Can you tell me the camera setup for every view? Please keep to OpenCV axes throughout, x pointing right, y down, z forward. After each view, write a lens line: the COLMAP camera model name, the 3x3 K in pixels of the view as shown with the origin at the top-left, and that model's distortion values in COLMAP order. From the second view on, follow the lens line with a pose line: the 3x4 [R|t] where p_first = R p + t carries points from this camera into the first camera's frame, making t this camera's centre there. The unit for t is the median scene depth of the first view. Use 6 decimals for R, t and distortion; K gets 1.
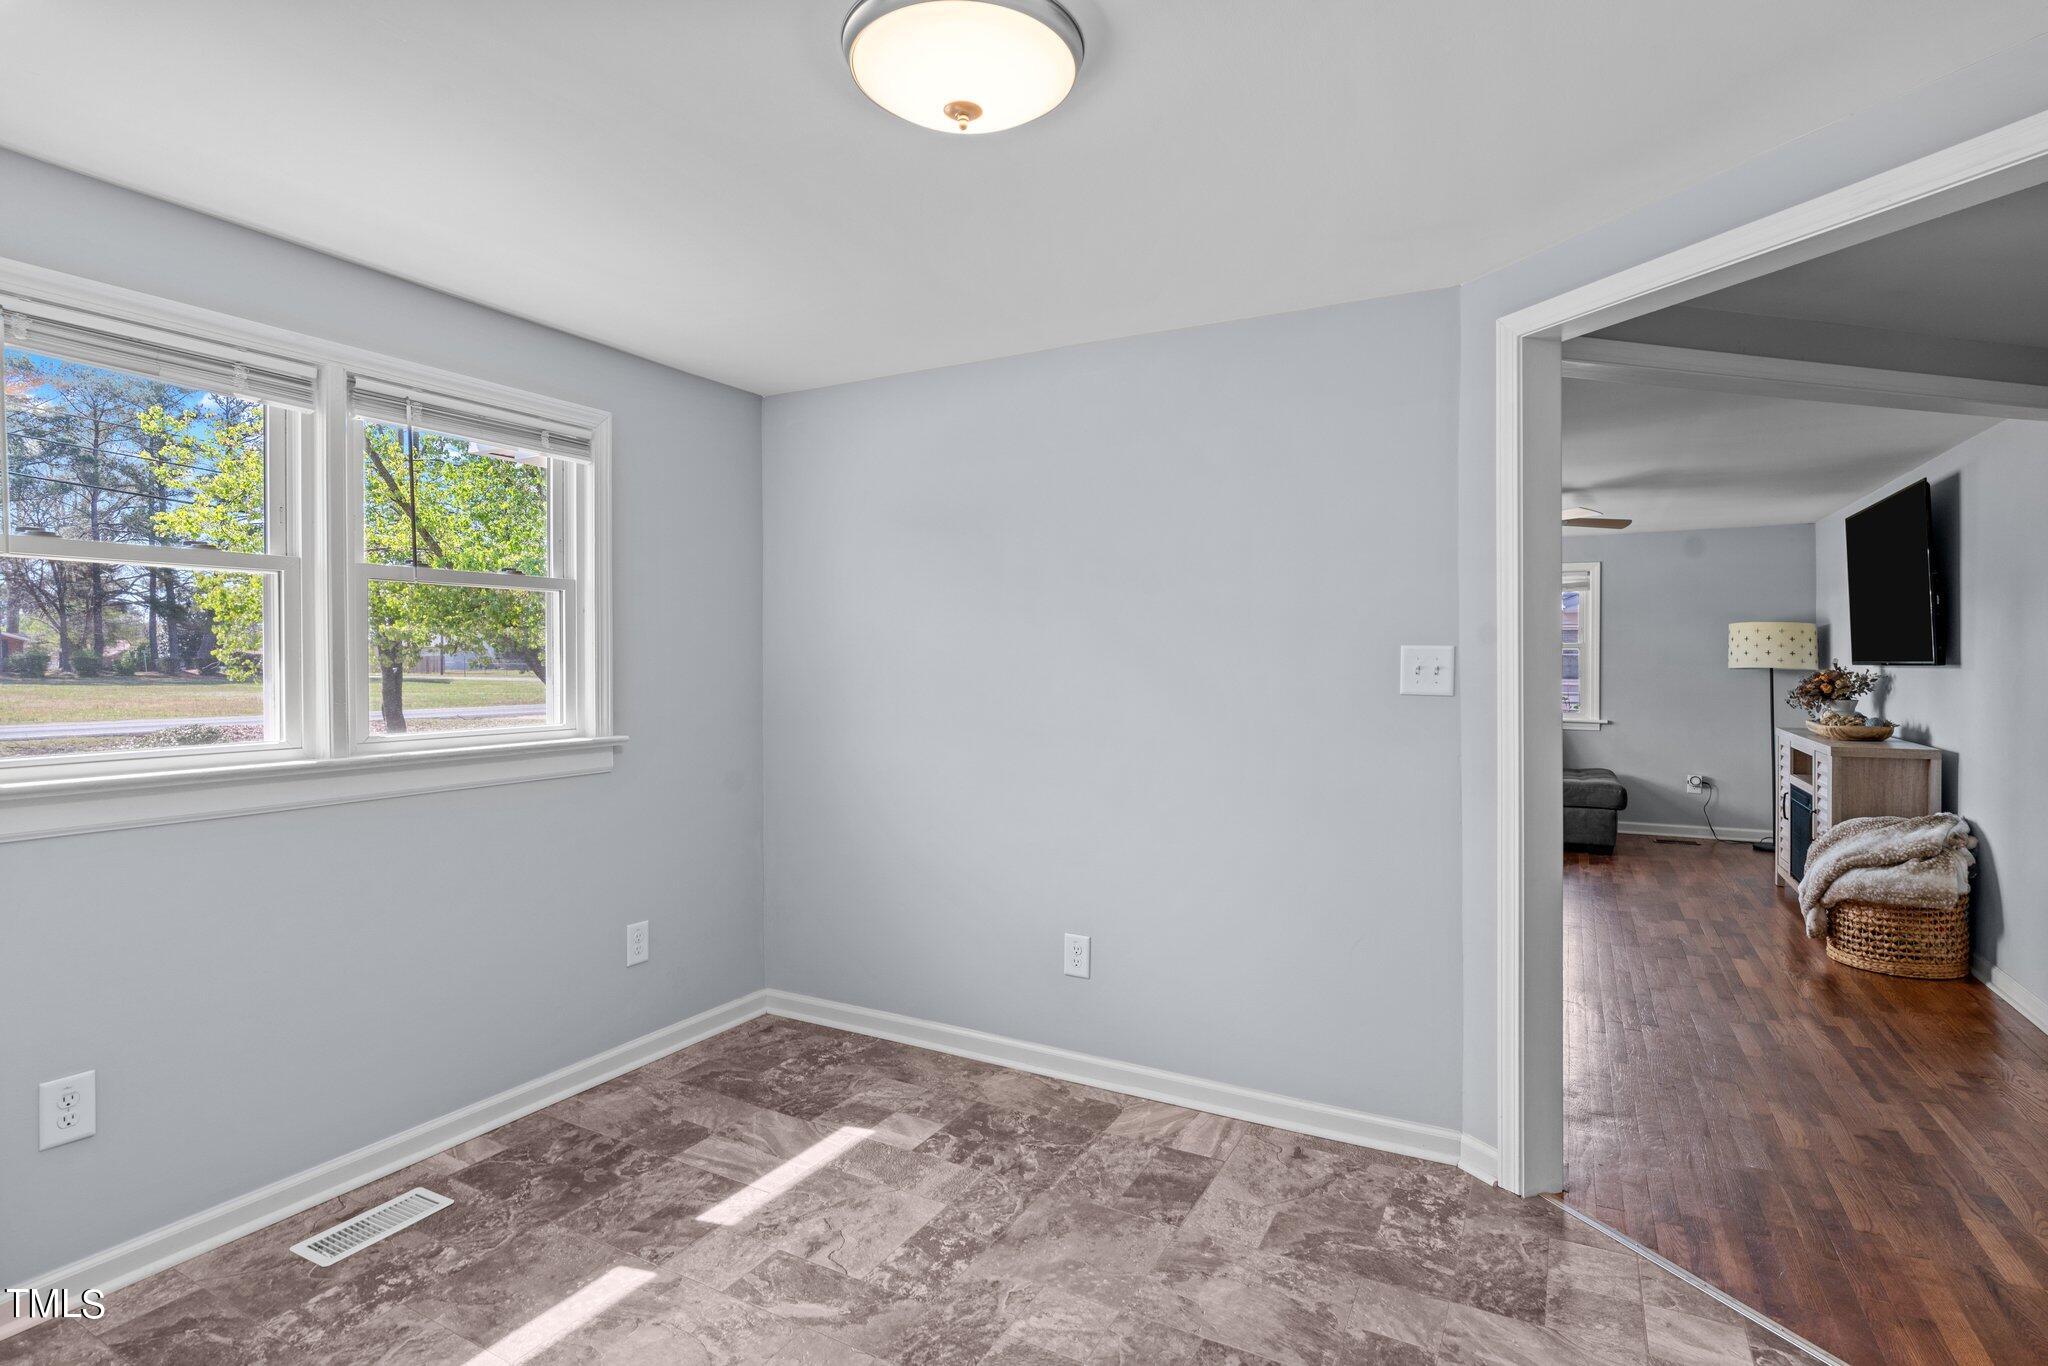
lens RADIAL K [[1062.4, 0, 1028.5], [0, 1062.4, 668.5], [0, 0, 1]] dist [-0.003495, 0.000113]
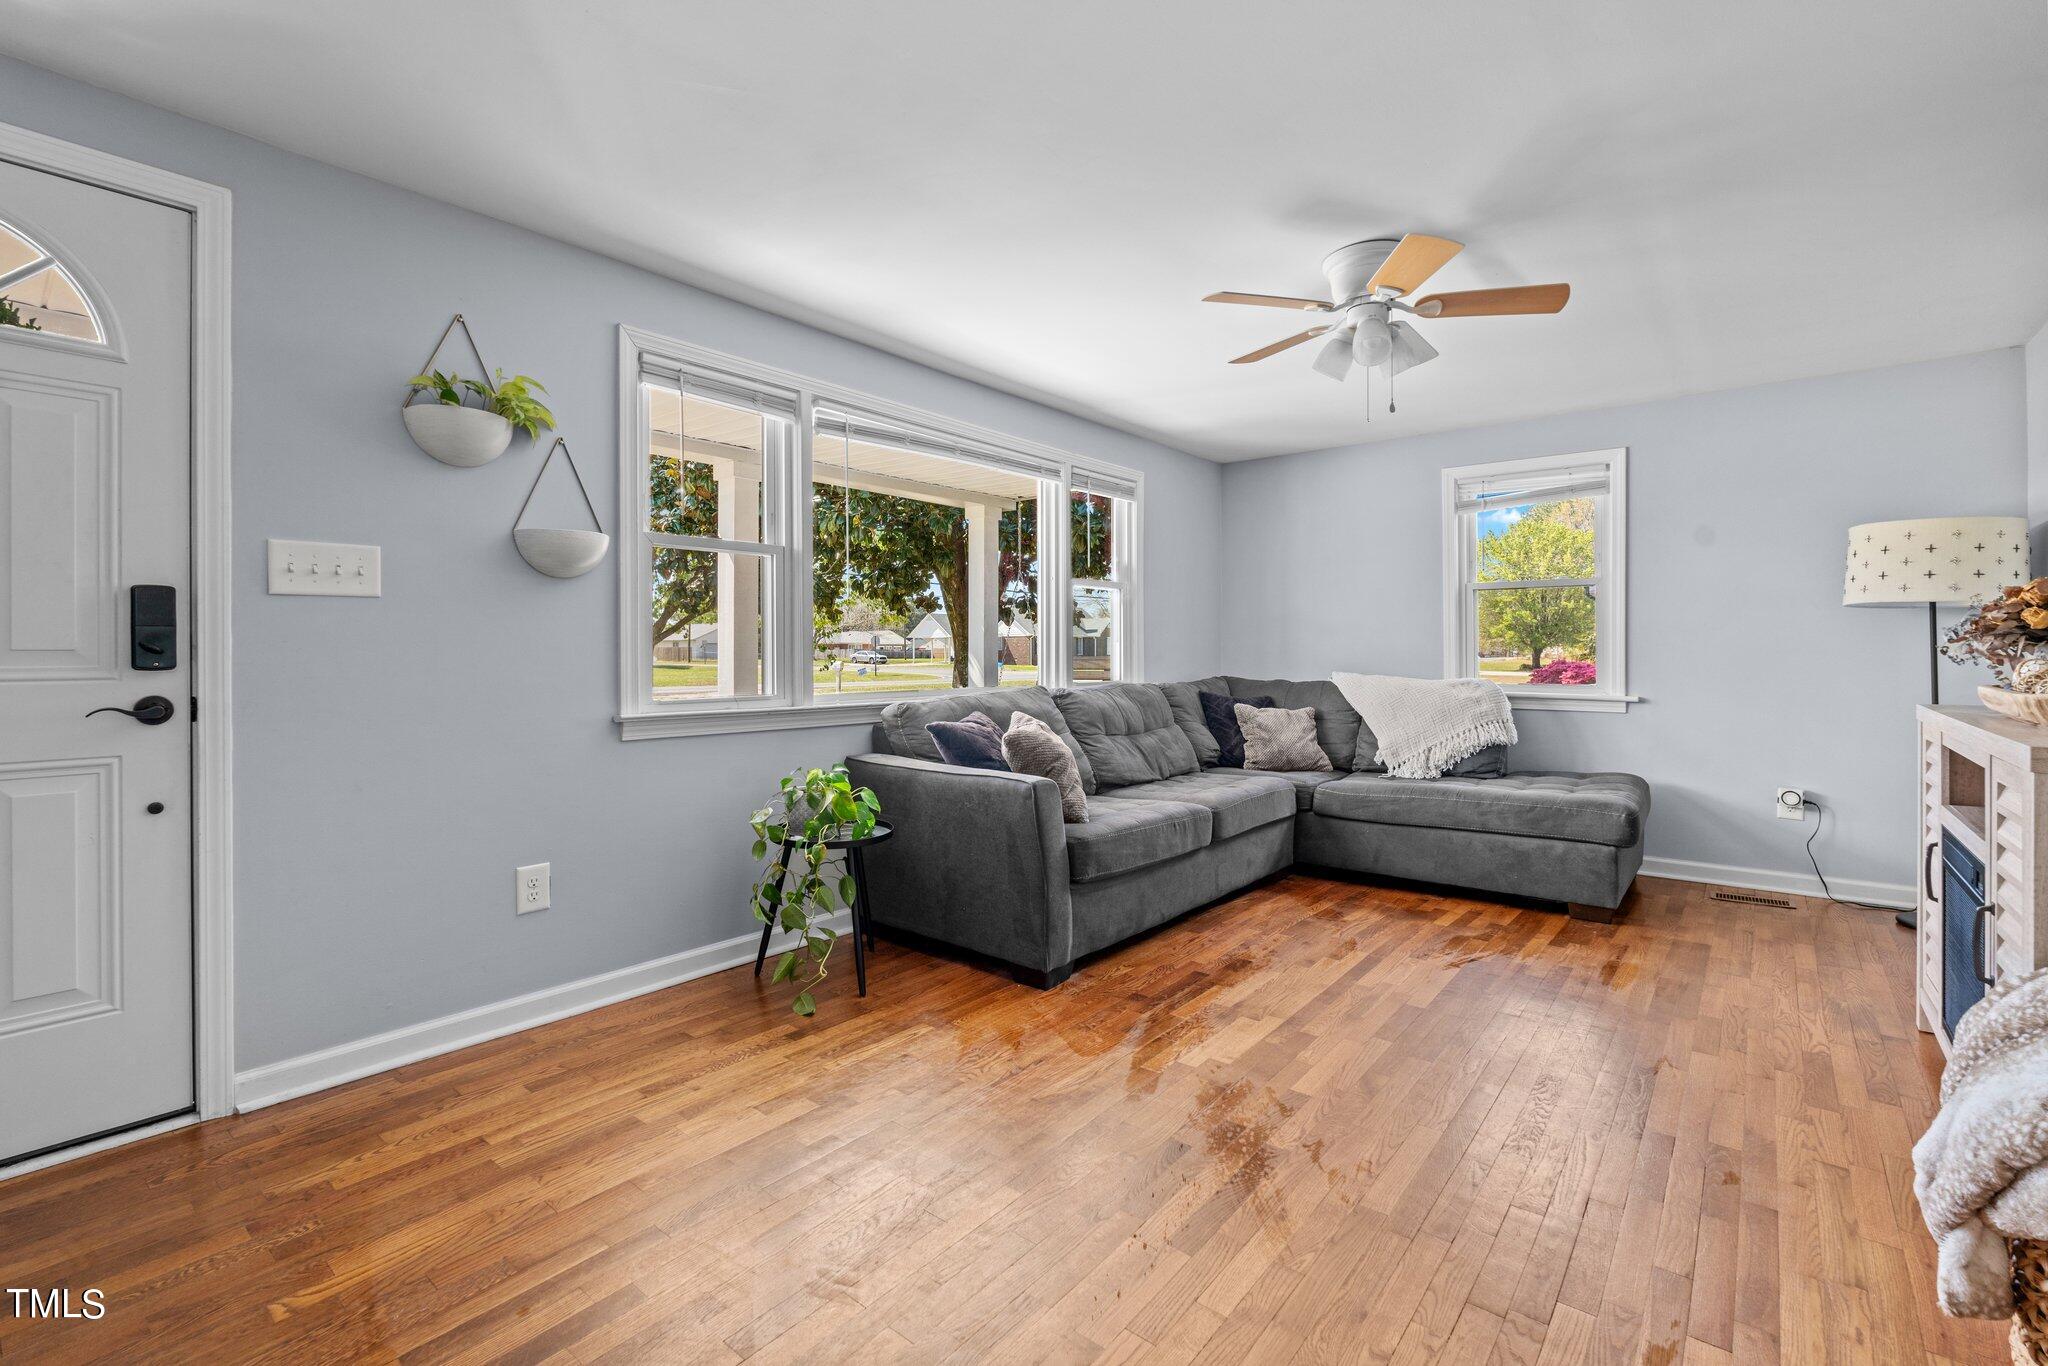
lens RADIAL K [[926.0, 0, 1020.0], [0, 926.0, 655.1], [0, 0, 1]] dist [-0.005652, -0.000131]
pose [[0.977719, -0.000484, -0.209918, 0.404417], [-0.000805, 0.999981, -0.006053, 0.037294], [0.209917, 0.006087, 0.977700, 0.517323]]
